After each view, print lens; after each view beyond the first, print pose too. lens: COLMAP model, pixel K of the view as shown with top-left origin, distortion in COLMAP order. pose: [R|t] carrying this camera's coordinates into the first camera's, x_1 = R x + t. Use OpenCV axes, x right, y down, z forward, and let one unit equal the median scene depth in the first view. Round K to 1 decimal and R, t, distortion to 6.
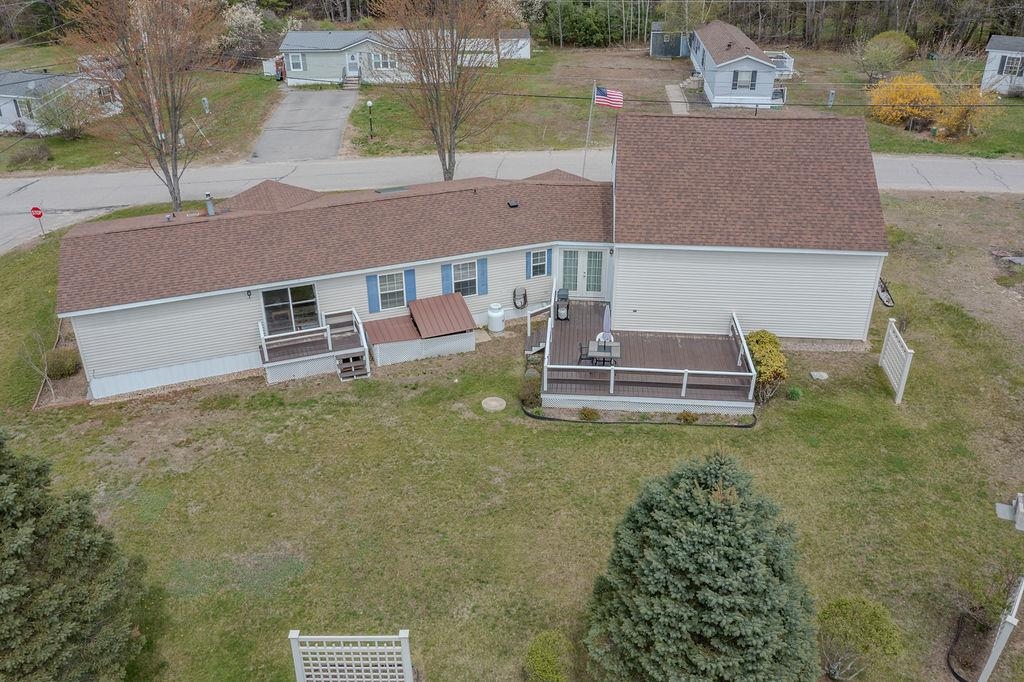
lens RADIAL K [[809.6, 0, 512.0], [0, 809.6, 341.0], [0, 0, 1]] dist [-0.011069, -0.001670]
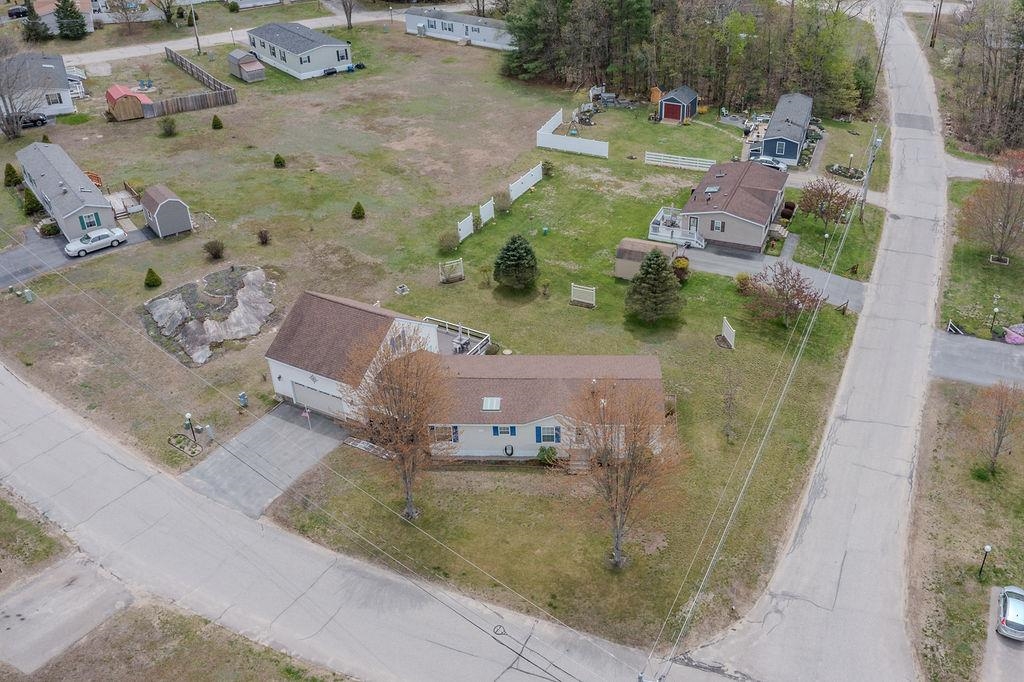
lens RADIAL K [[949.5, 0, 591.7], [0, 949.5, 338.8], [0, 0, 1]] dist [-0.014389, 0.007176]
pose [[-0.929163, -0.193687, 0.314866, -1.147932], [0.170917, 0.530156, 0.830495, -2.279143], [-0.327784, 0.825482, -0.459497, 2.114169]]
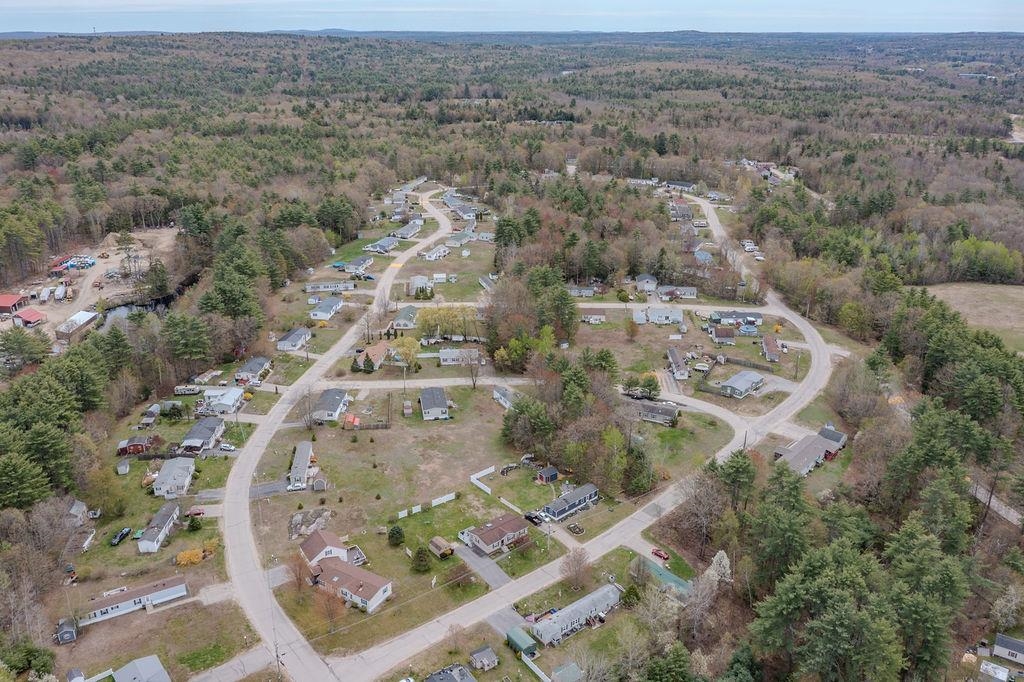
lens RADIAL K [[809.6, 0, 512.0], [0, 809.6, 341.0], [0, 0, 1]] dist [-0.011069, -0.001670]
pose [[-0.608353, -0.282313, 0.741758, -5.865665], [0.369847, 0.726079, 0.579675, -5.349061], [-0.702225, 0.626984, -0.337300, 1.217923]]
